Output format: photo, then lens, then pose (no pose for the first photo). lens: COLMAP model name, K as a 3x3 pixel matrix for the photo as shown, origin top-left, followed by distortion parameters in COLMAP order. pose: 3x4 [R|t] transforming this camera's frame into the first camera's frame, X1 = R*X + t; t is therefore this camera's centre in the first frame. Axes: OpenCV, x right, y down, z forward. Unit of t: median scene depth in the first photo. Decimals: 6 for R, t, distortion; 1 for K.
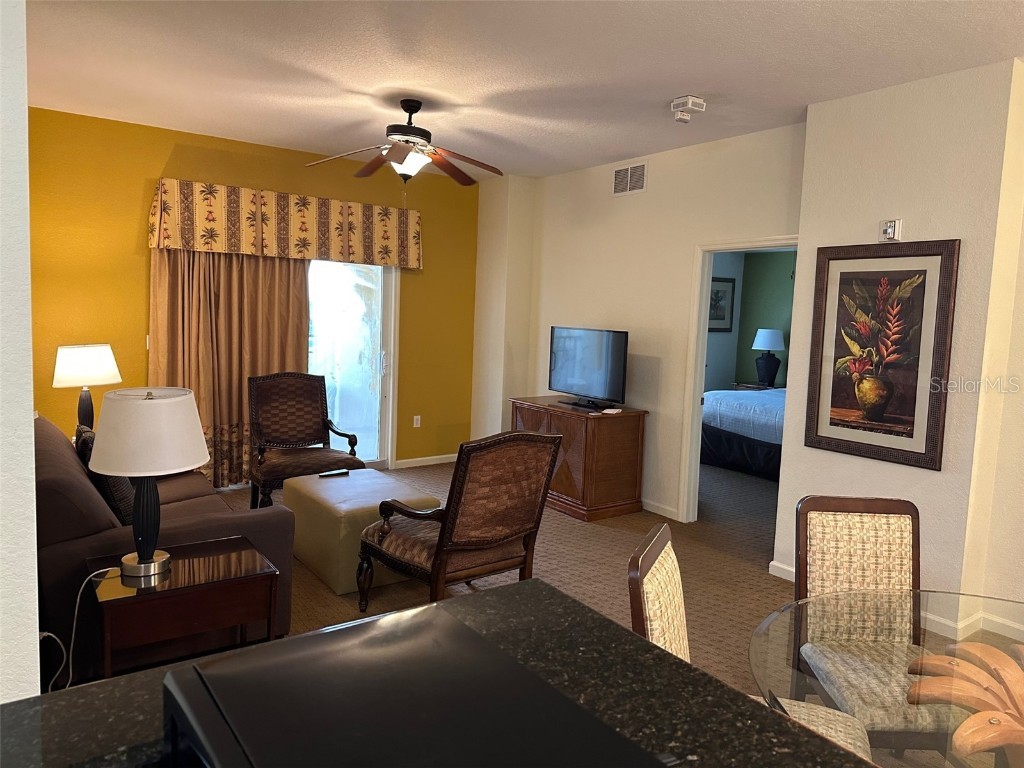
lens RADIAL K [[721.2, 0, 508.2], [0, 721.2, 375.5], [0, 0, 1]] dist [0.040124, -0.047106]
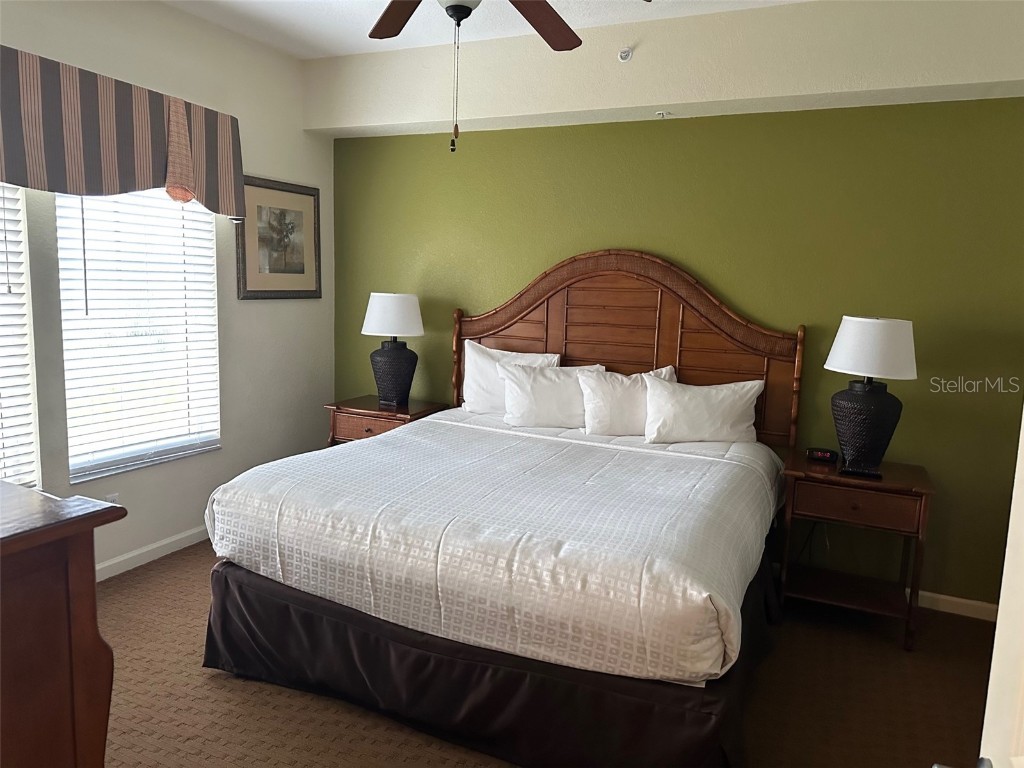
lens RADIAL K [[721.2, 0, 517.6], [0, 721.2, 376.8], [0, 0, 1]] dist [0.040124, -0.047106]
pose [[0.862232, -0.075541, 0.500848, 0.184519], [0.042354, 0.996106, 0.077324, -0.041501], [-0.504739, -0.045458, 0.862074, 0.534764]]
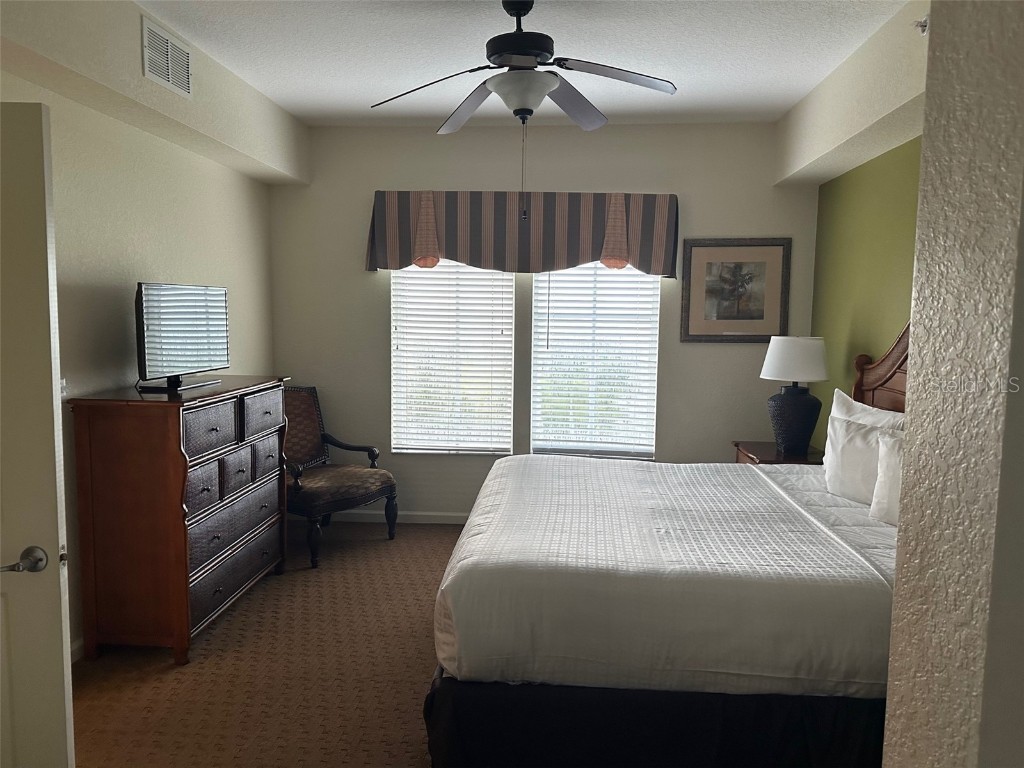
lens RADIAL K [[721.2, 0, 516.4], [0, 721.2, 392.8], [0, 0, 1]] dist [0.040124, -0.047106]
pose [[0.778413, 0.039789, -0.626490, 0.515548], [-0.033834, 0.999198, 0.021422, -0.031194], [0.626840, 0.004521, 0.779135, 0.512854]]
